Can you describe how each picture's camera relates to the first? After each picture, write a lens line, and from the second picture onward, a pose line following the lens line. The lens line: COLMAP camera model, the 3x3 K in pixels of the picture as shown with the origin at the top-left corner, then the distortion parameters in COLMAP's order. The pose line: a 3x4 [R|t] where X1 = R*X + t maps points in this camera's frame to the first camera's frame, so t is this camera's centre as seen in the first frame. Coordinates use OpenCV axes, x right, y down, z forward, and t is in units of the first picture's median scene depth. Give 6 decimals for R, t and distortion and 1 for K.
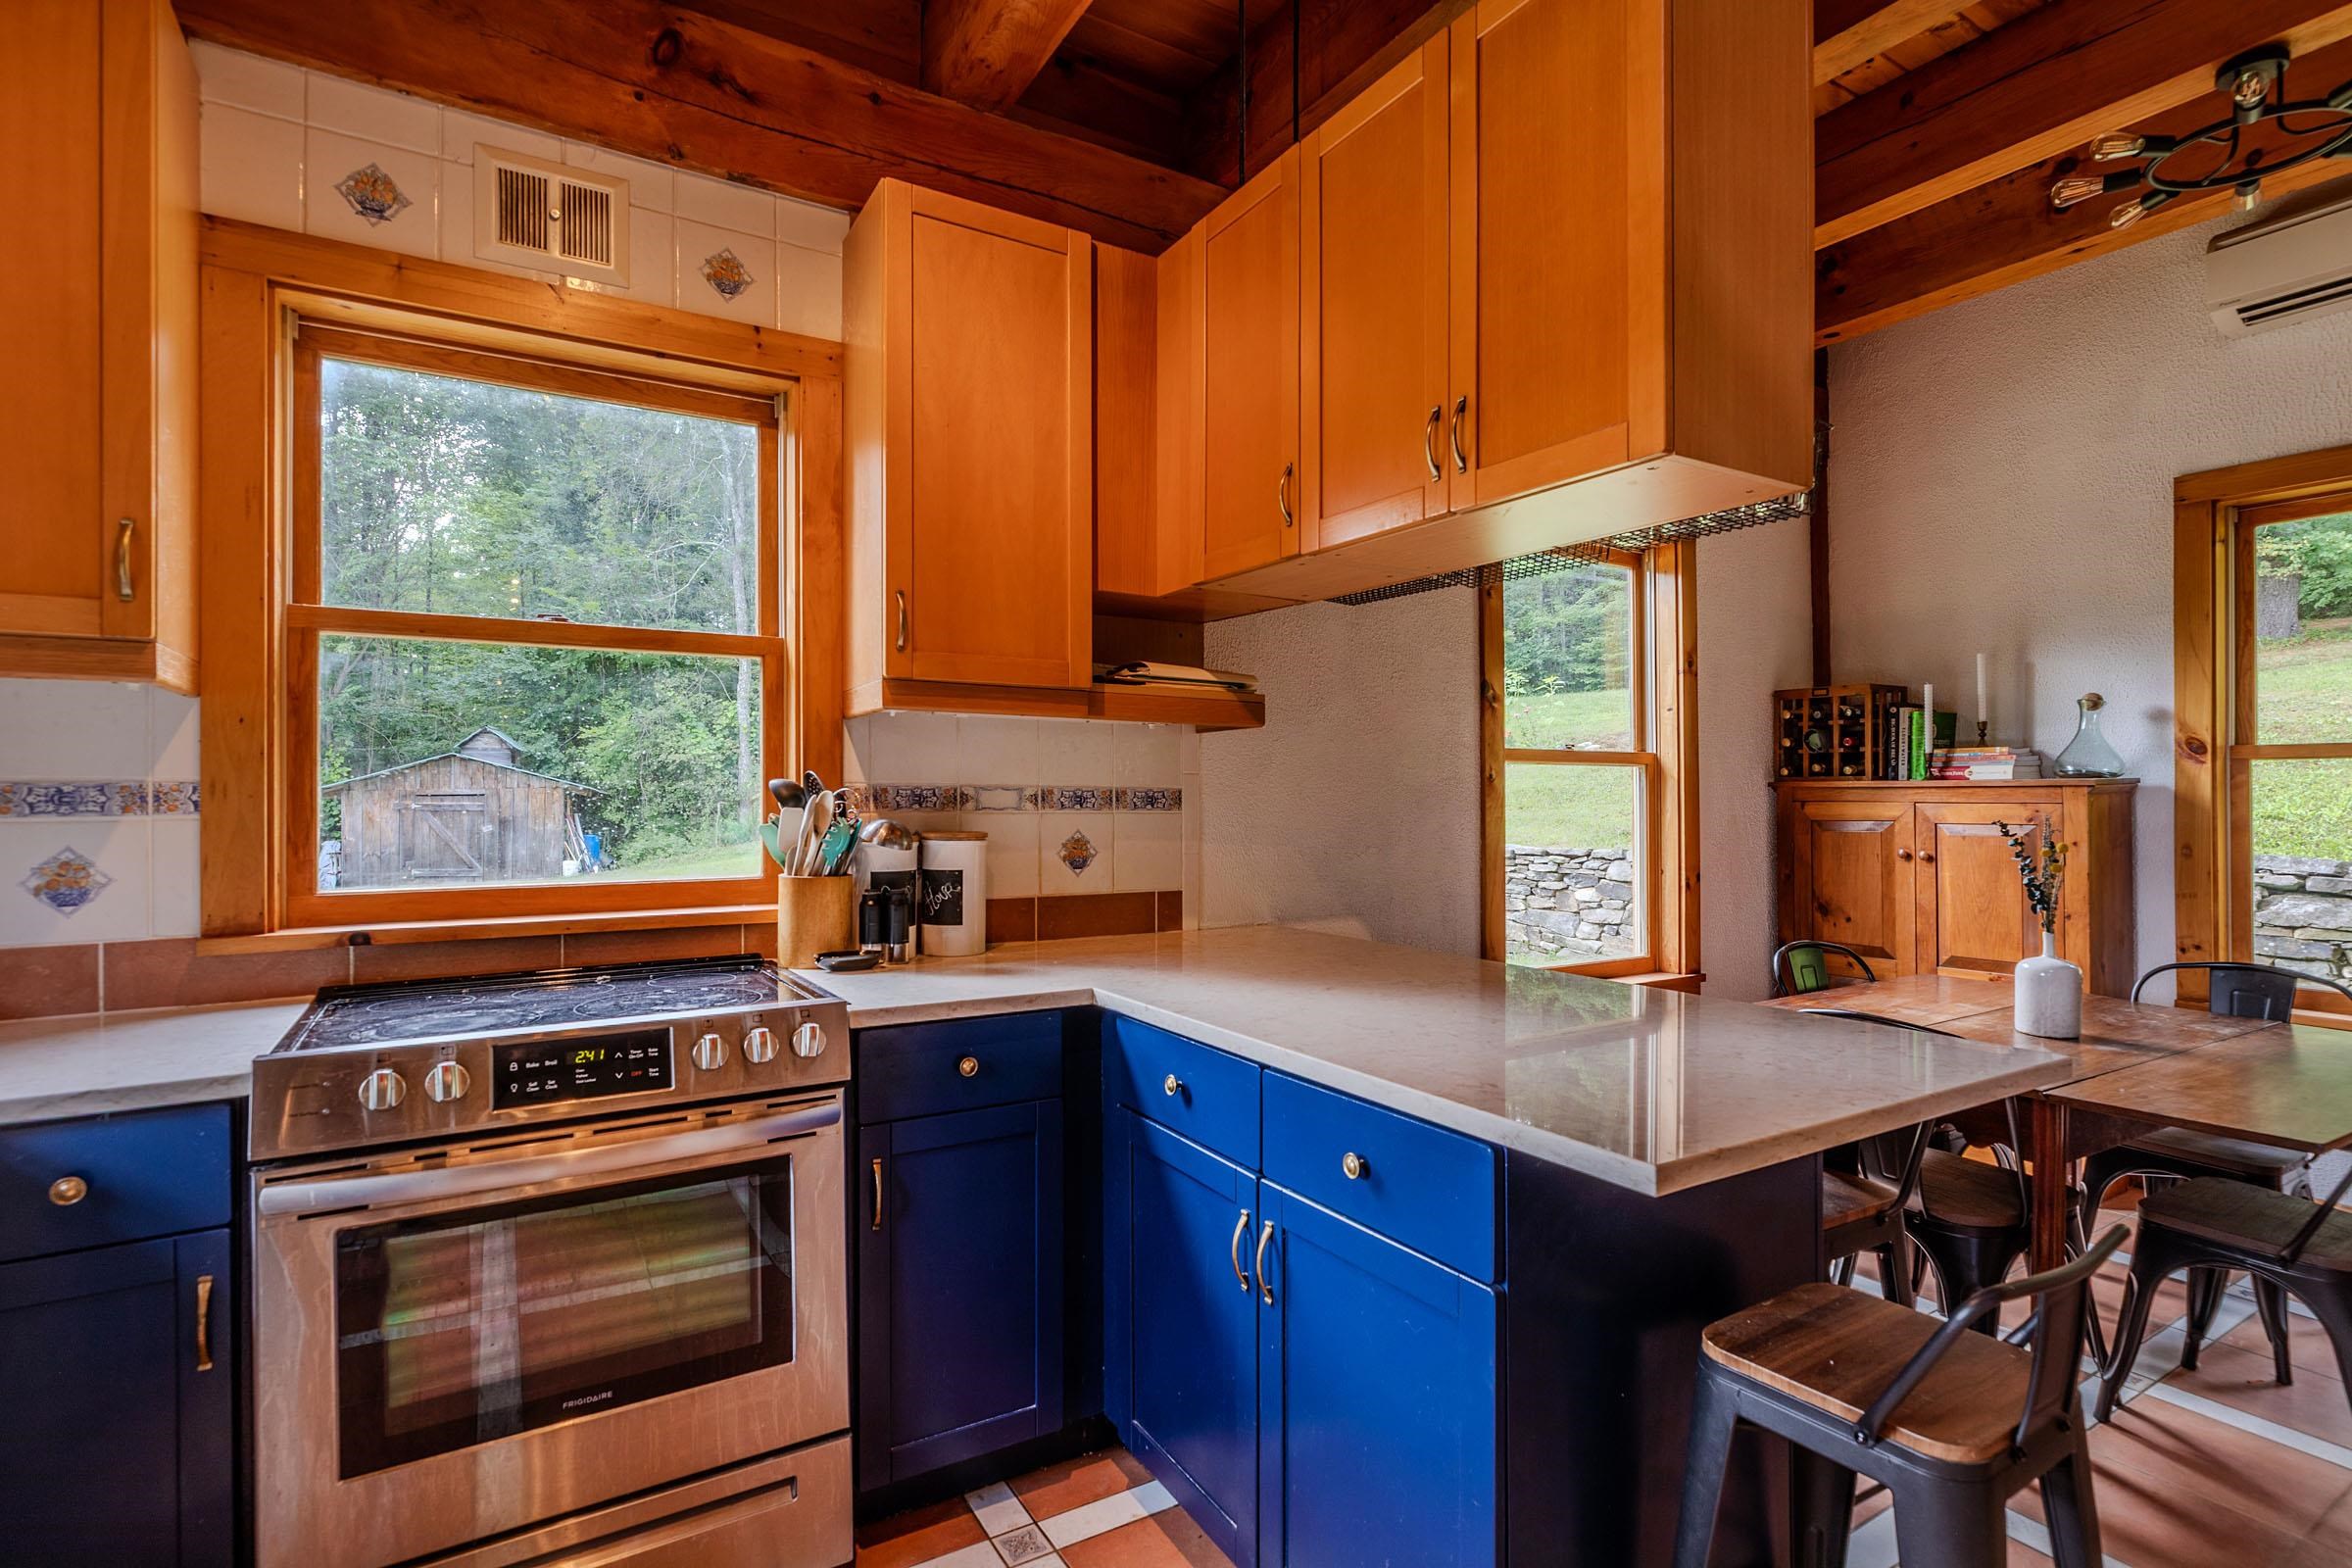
lens RADIAL K [[1179.0, 0, 1167.3], [0, 1179.0, 797.2], [0, 0, 1]] dist [0.000270, 0.000364]
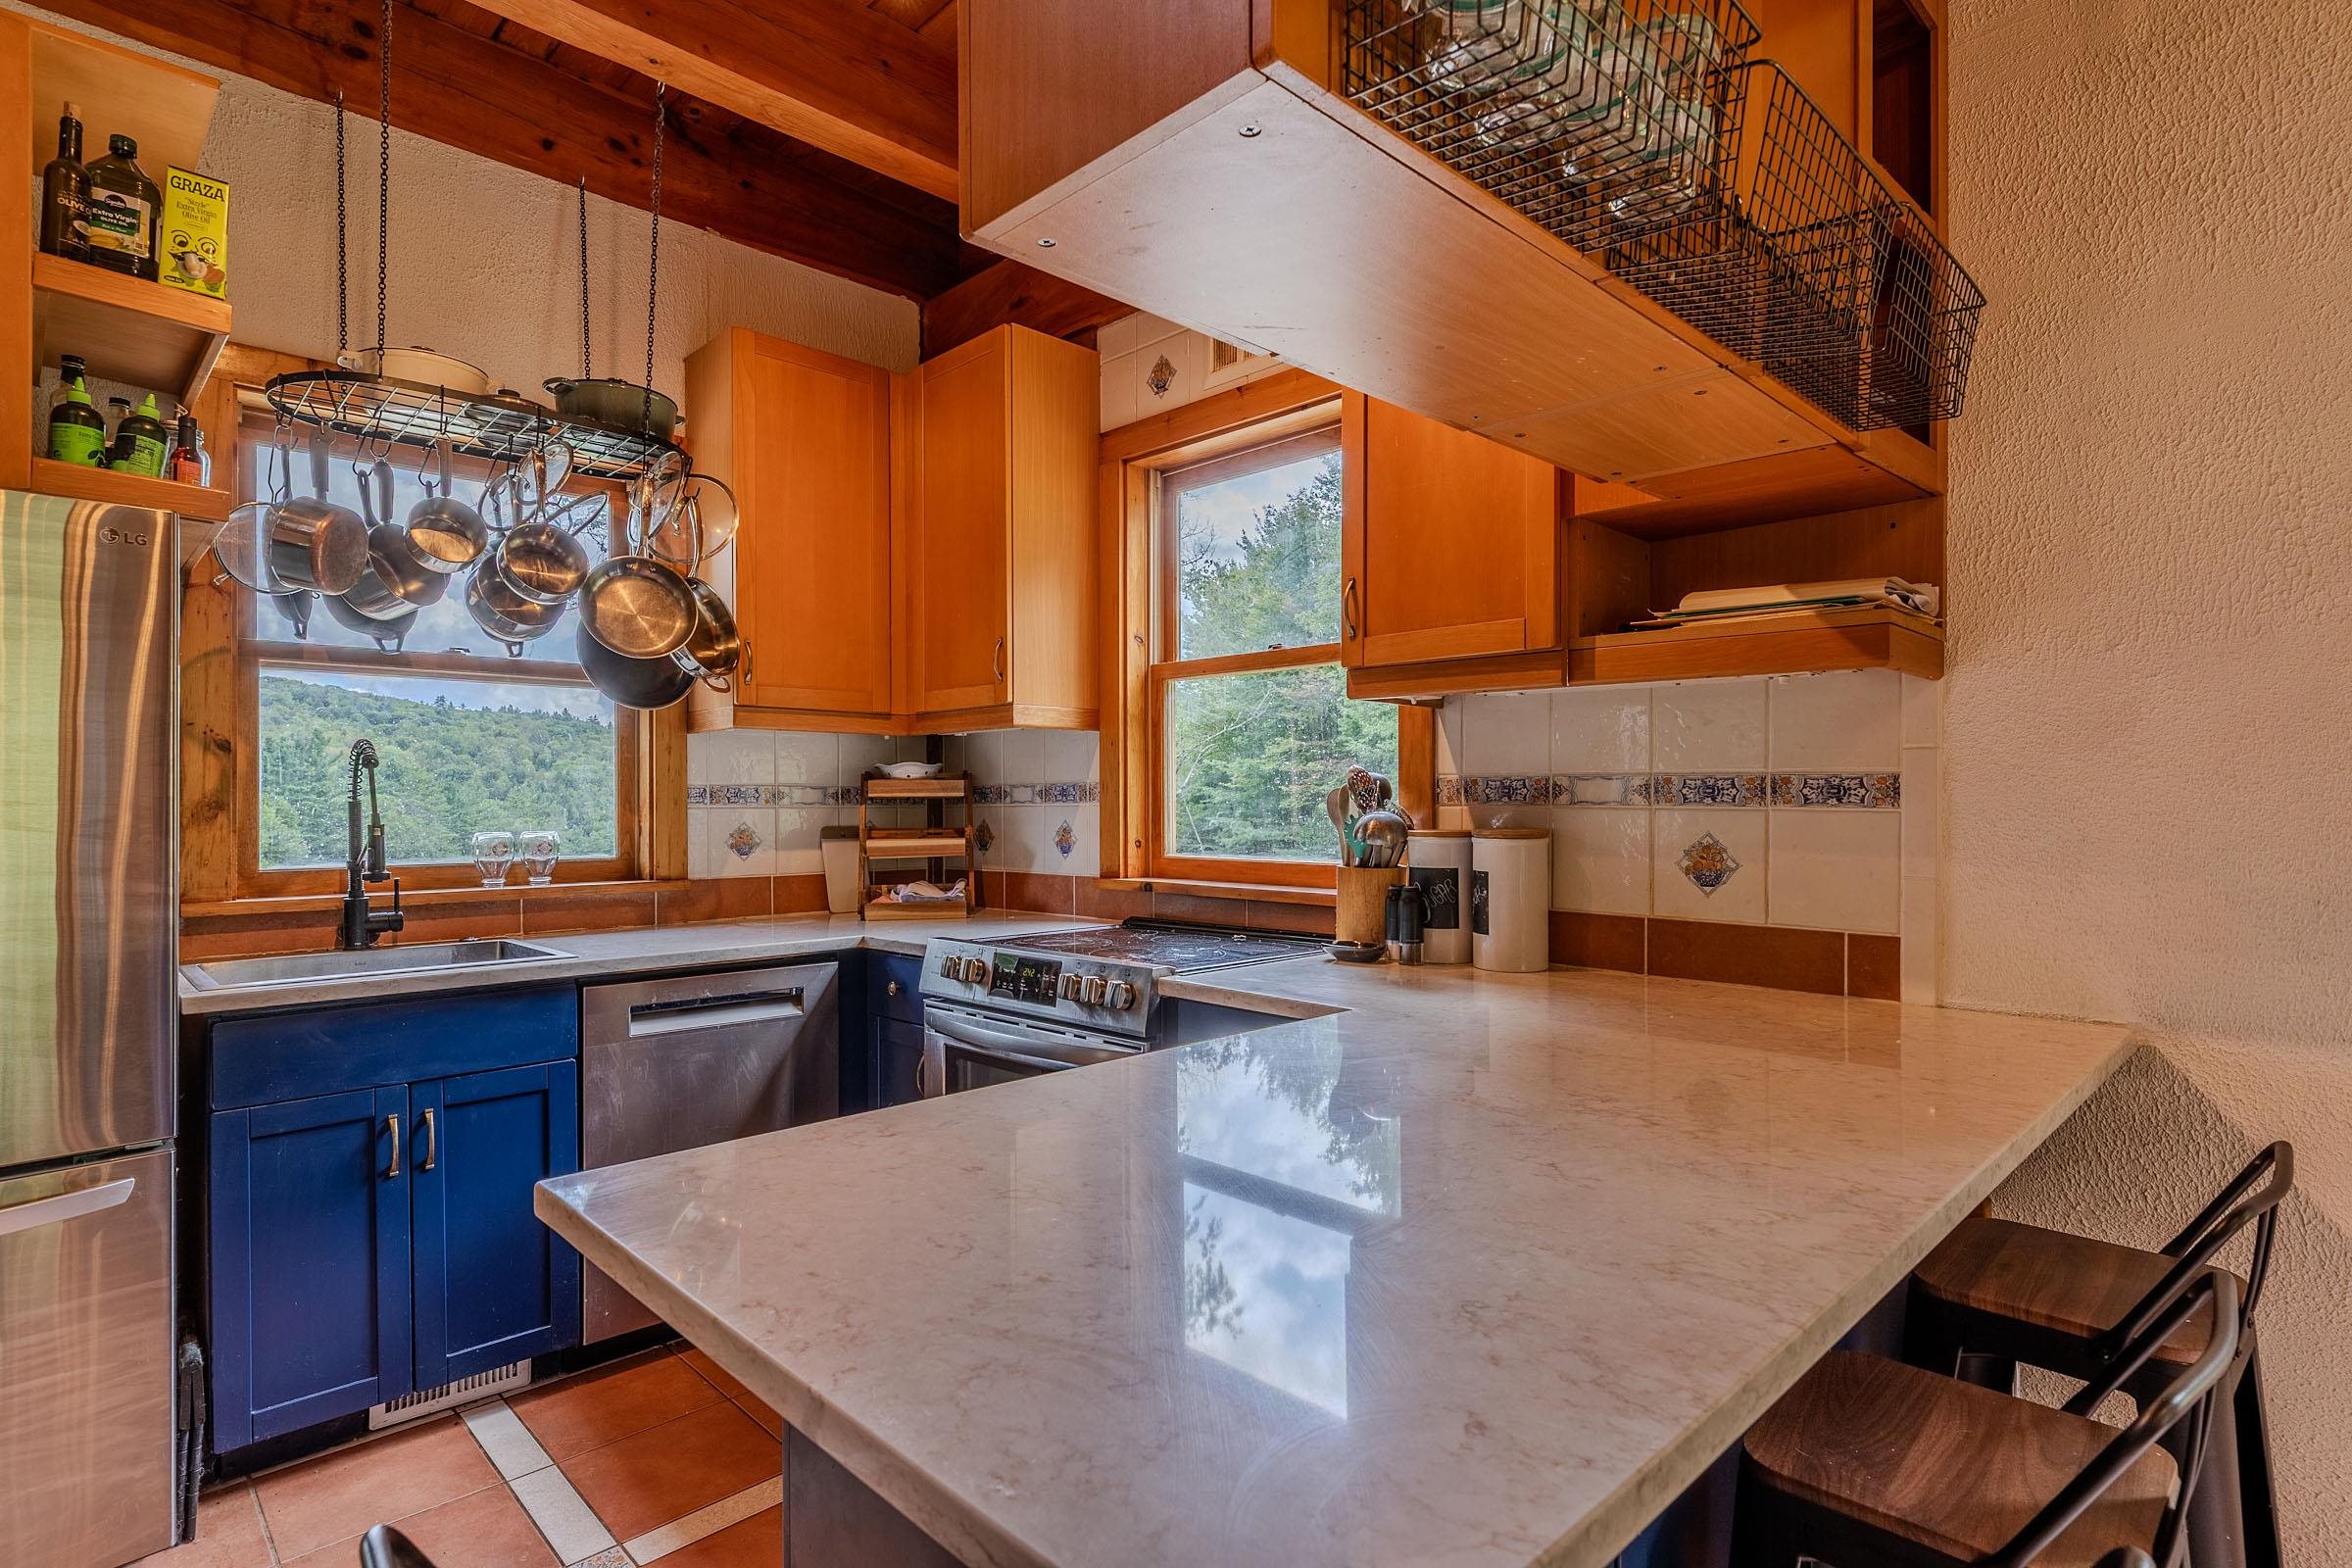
lens RADIAL K [[1179.0, 0, 1167.3], [0, 1179.0, 797.2], [0, 0, 1]] dist [0.000270, 0.000364]
pose [[0.223824, -0.000929, -0.974629, 0.606229], [-0.000484, 0.999999, -0.001064, 0.007352], [0.974629, 0.000710, 0.223824, 0.556349]]
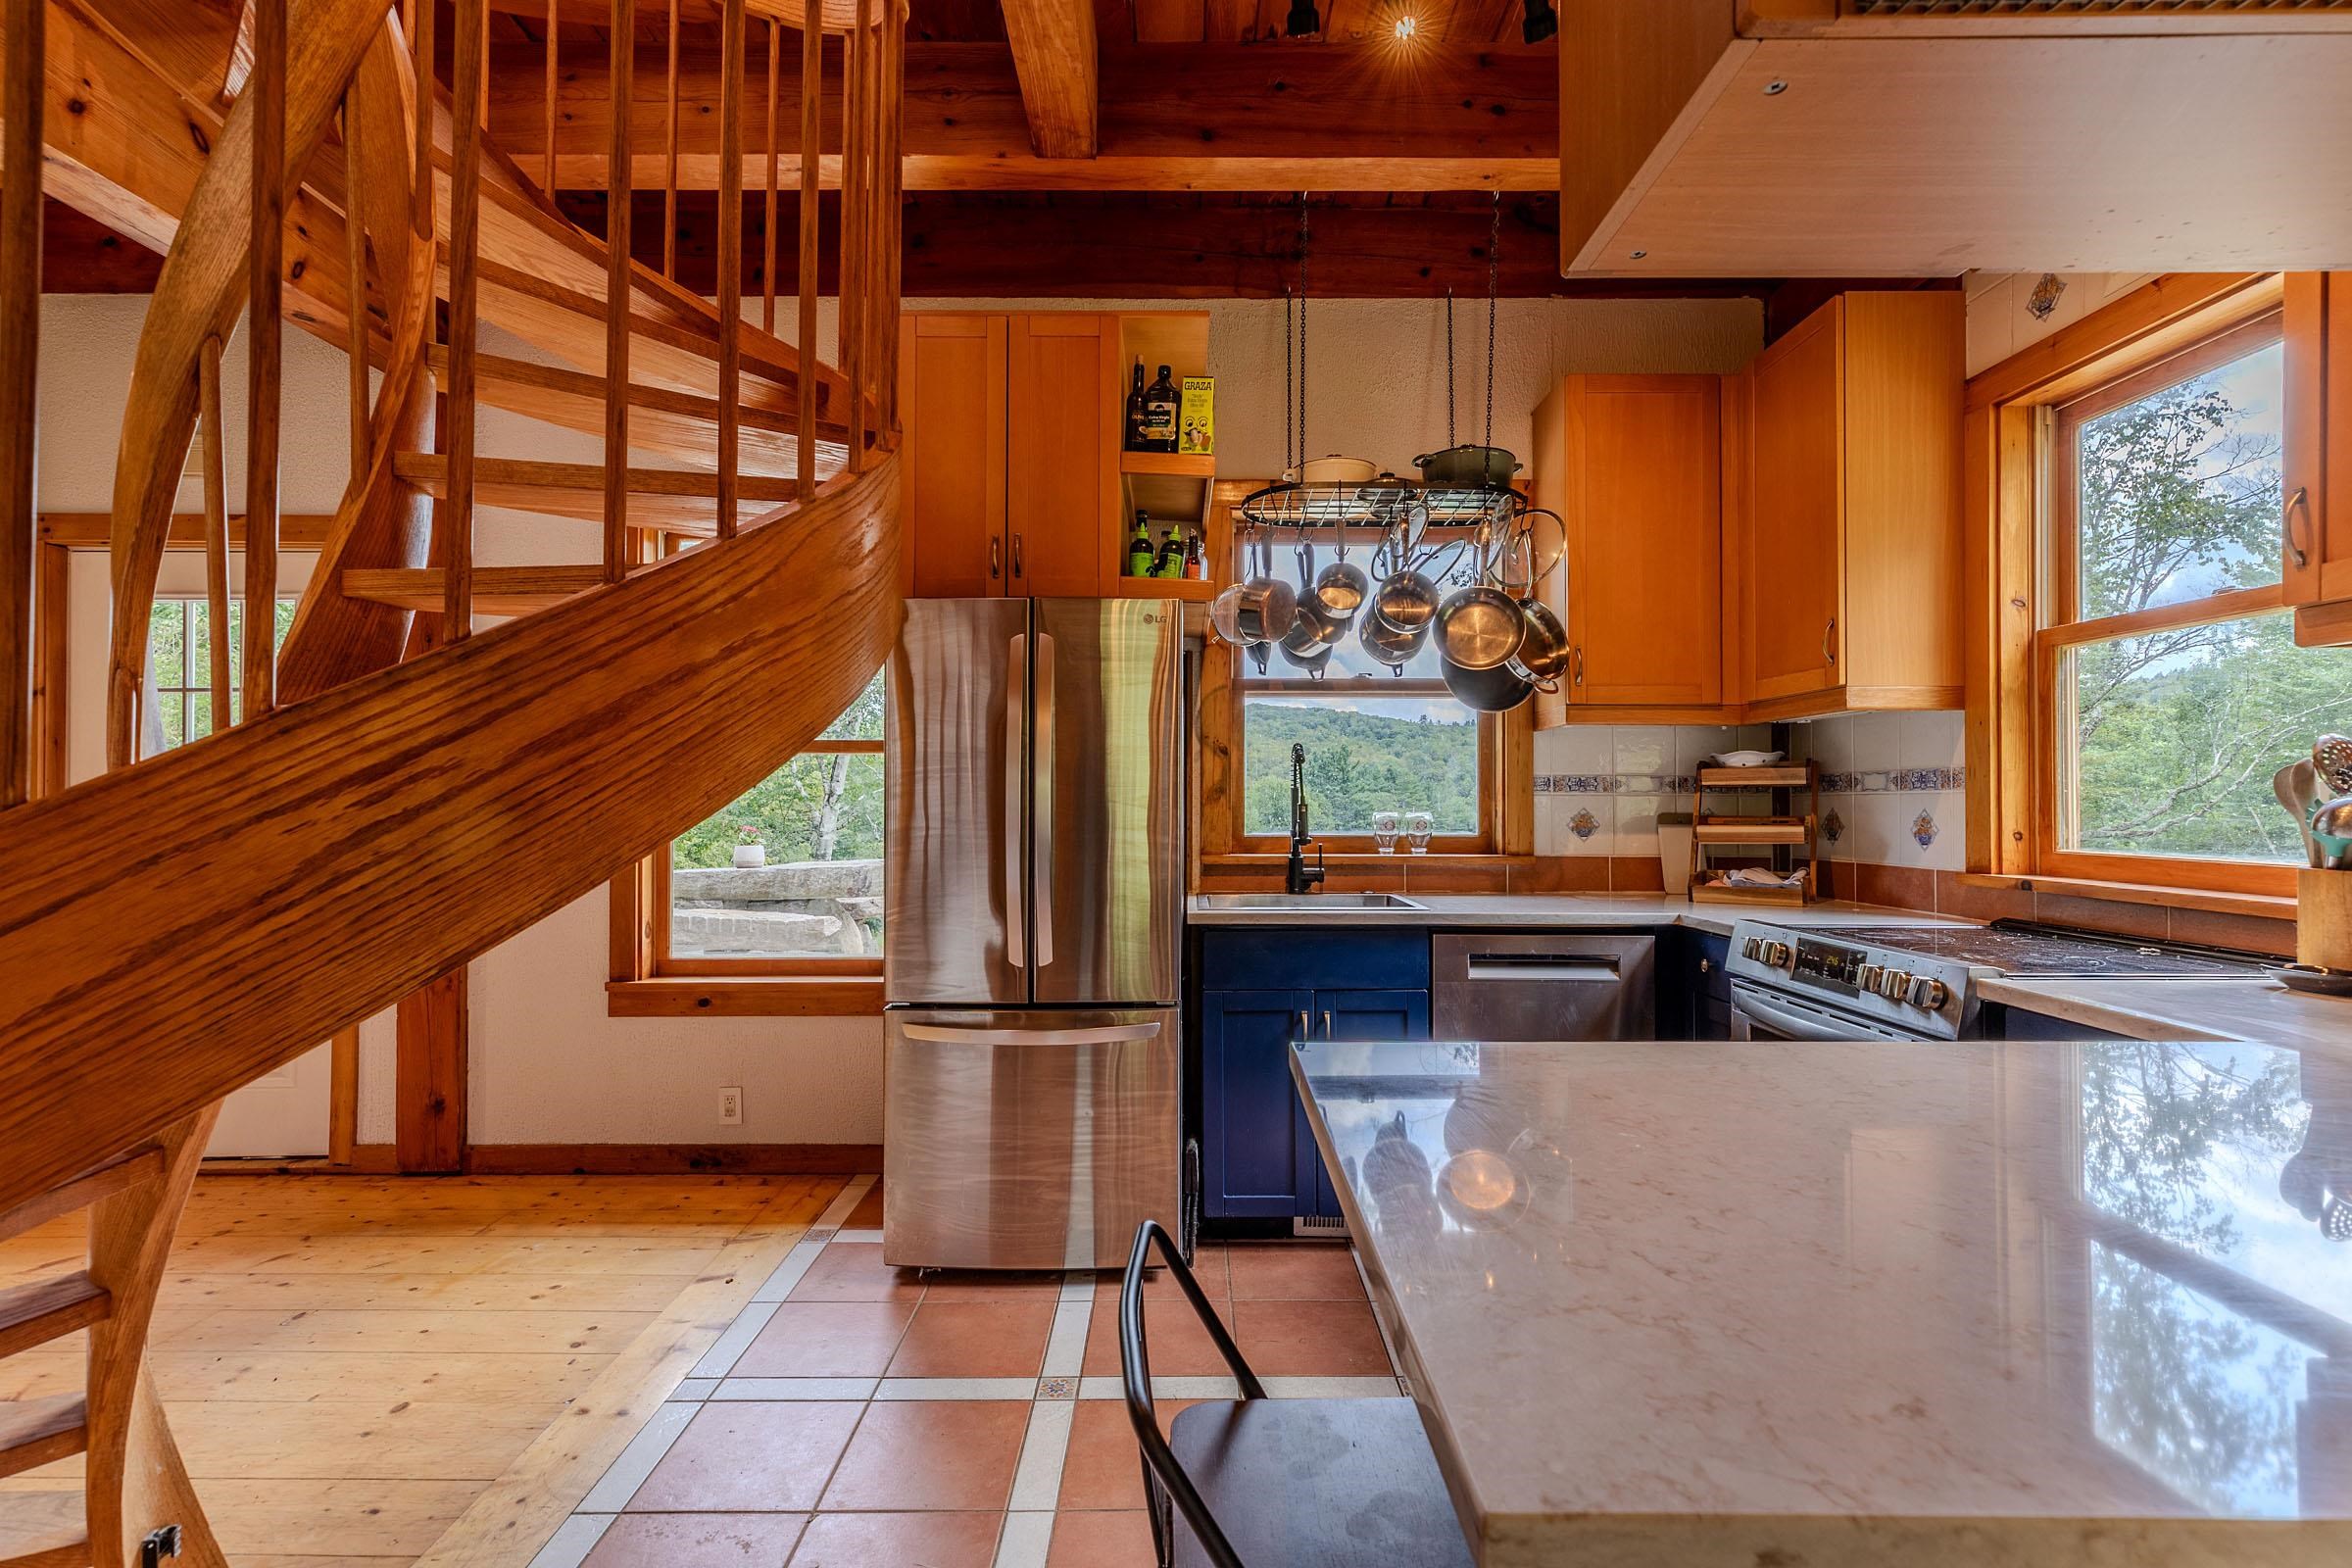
lens RADIAL K [[1062.9, 0, 1181.3], [0, 1062.9, 788.6], [0, 0, 1]] dist [0.001565, 0.000499]
pose [[-0.520211, -0.006164, -0.854015, 0.630008], [-0.002528, 0.999981, -0.005677, 0.018845], [0.854034, -0.000794, -0.520217, 0.655283]]
